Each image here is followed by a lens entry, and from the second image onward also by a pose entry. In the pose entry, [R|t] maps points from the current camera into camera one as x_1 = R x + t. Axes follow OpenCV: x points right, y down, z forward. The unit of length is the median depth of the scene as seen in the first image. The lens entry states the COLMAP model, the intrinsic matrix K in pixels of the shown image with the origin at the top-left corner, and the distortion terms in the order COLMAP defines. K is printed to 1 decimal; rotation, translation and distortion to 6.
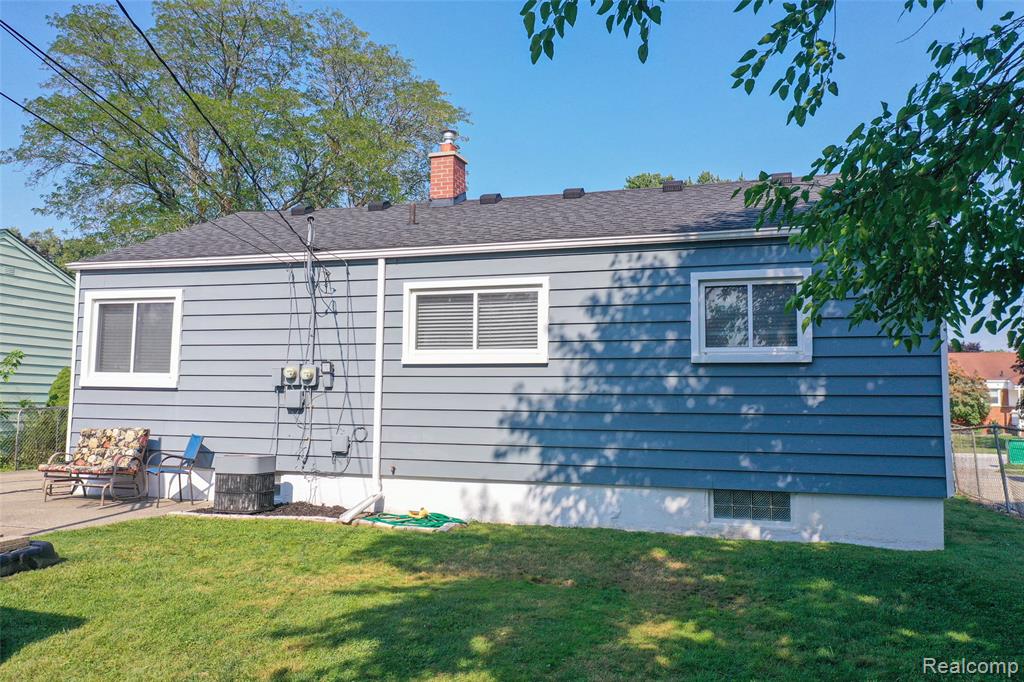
lens RADIAL K [[807.5, 0, 508.0], [0, 807.5, 336.3], [0, 0, 1]] dist [0.007192, 0.000855]
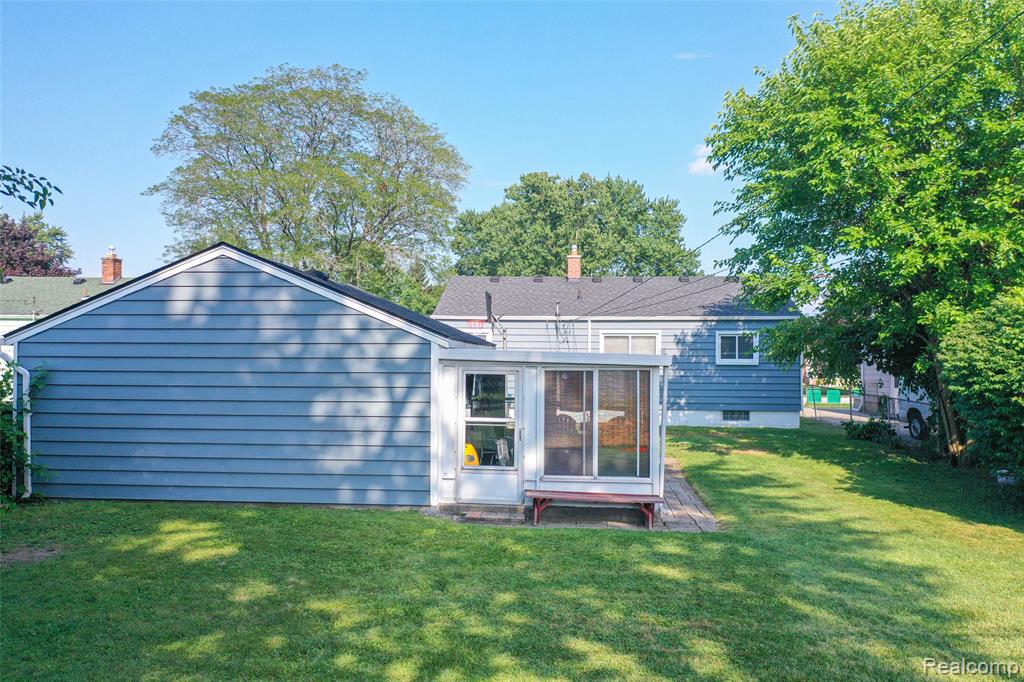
lens RADIAL K [[807.5, 0, 504.5], [0, 807.5, 344.4], [0, 0, 1]] dist [0.007192, 0.000855]
pose [[0.978328, -0.001647, 0.207056, -0.917835], [-0.012961, 0.997520, 0.069175, -0.190177], [-0.206657, -0.070359, 0.975880, -1.336102]]
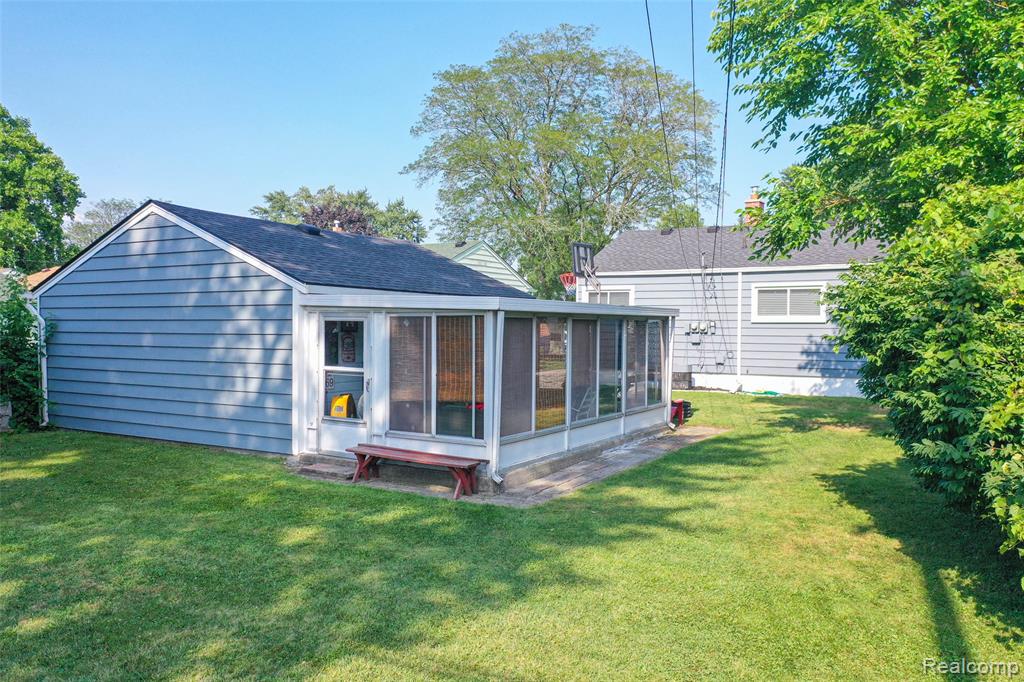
lens RADIAL K [[807.5, 0, 505.9], [0, 807.5, 342.7], [0, 0, 1]] dist [0.007192, 0.000855]
pose [[0.968604, -0.001086, -0.248605, -0.226321], [0.026850, 0.994598, 0.100266, -0.142084], [0.247153, -0.103793, 0.963401, -1.208644]]
